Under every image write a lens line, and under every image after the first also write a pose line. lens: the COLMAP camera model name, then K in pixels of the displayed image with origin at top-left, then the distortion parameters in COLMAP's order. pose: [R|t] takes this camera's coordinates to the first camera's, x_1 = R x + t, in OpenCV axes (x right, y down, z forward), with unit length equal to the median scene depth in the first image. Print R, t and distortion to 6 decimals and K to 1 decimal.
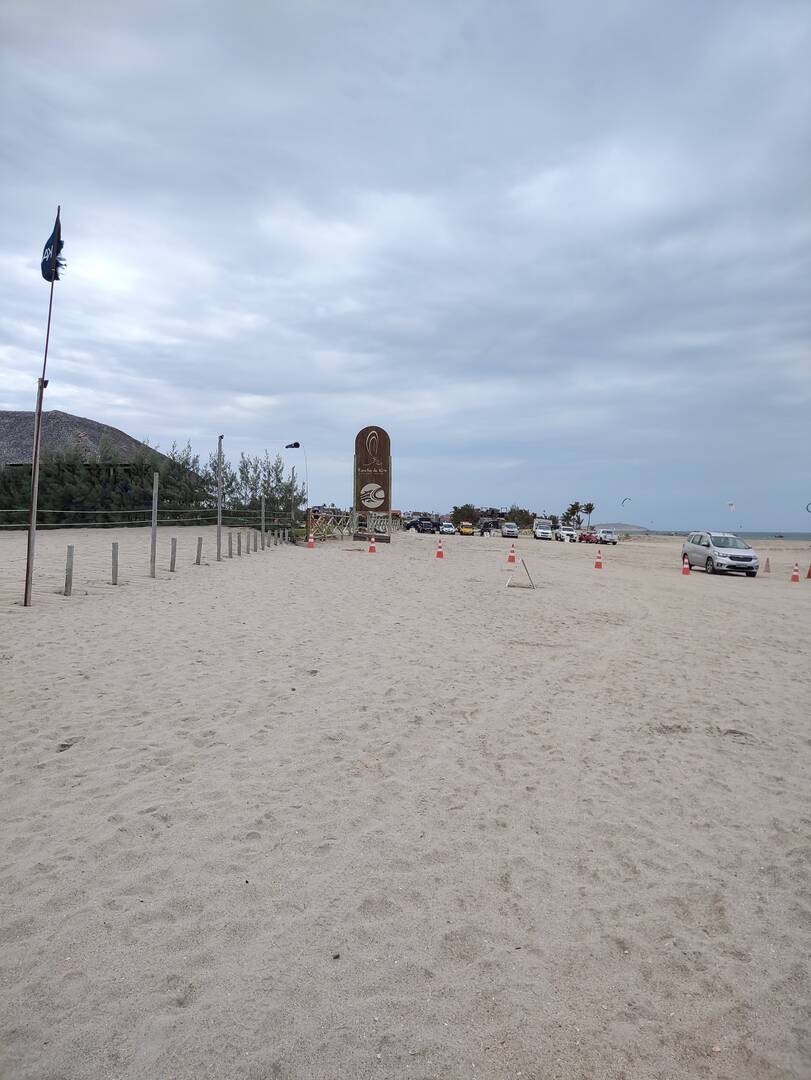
lens RADIAL K [[739.3, 0, 405.5], [0, 739.3, 540.0], [0, 0, 1]] dist [0.086323, -0.124541]
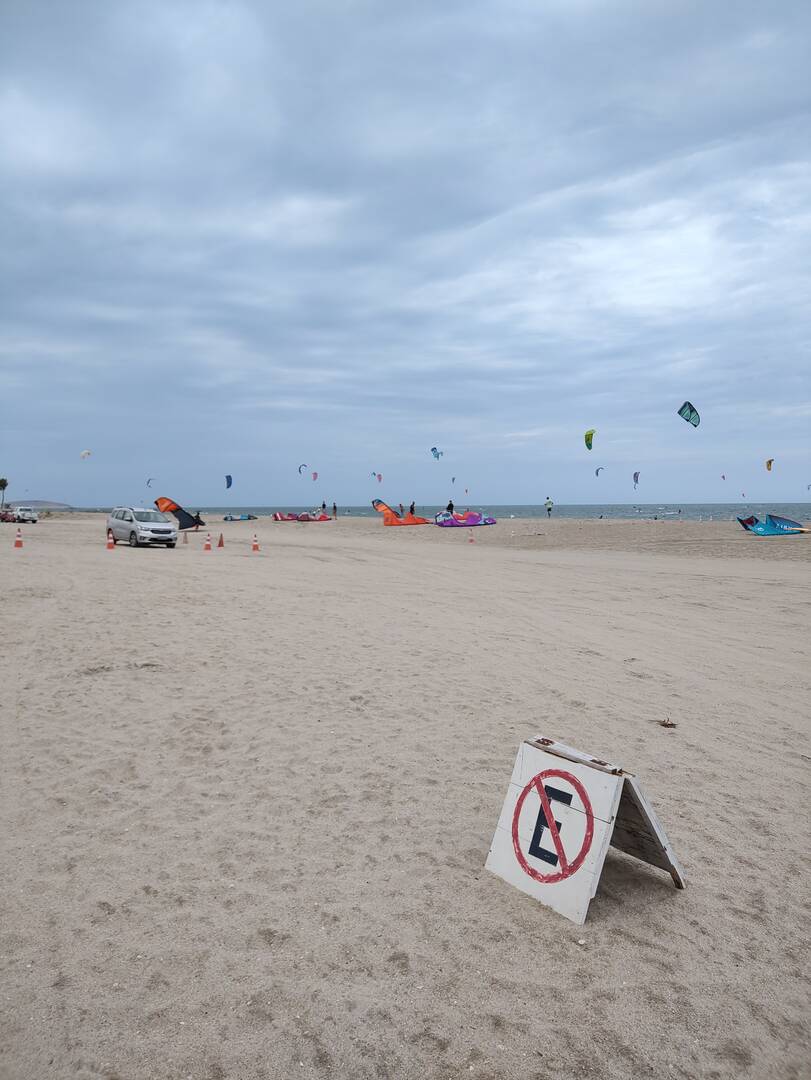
lens RADIAL K [[783.4, 0, 405.5], [0, 783.4, 540.0], [0, 0, 1]] dist [0.097011, -0.157554]
pose [[0.756076, -0.045690, 0.652887, -0.055609], [0.027455, 0.998896, 0.038109, 0.006646], [-0.653908, -0.010888, 0.756496, -0.174213]]
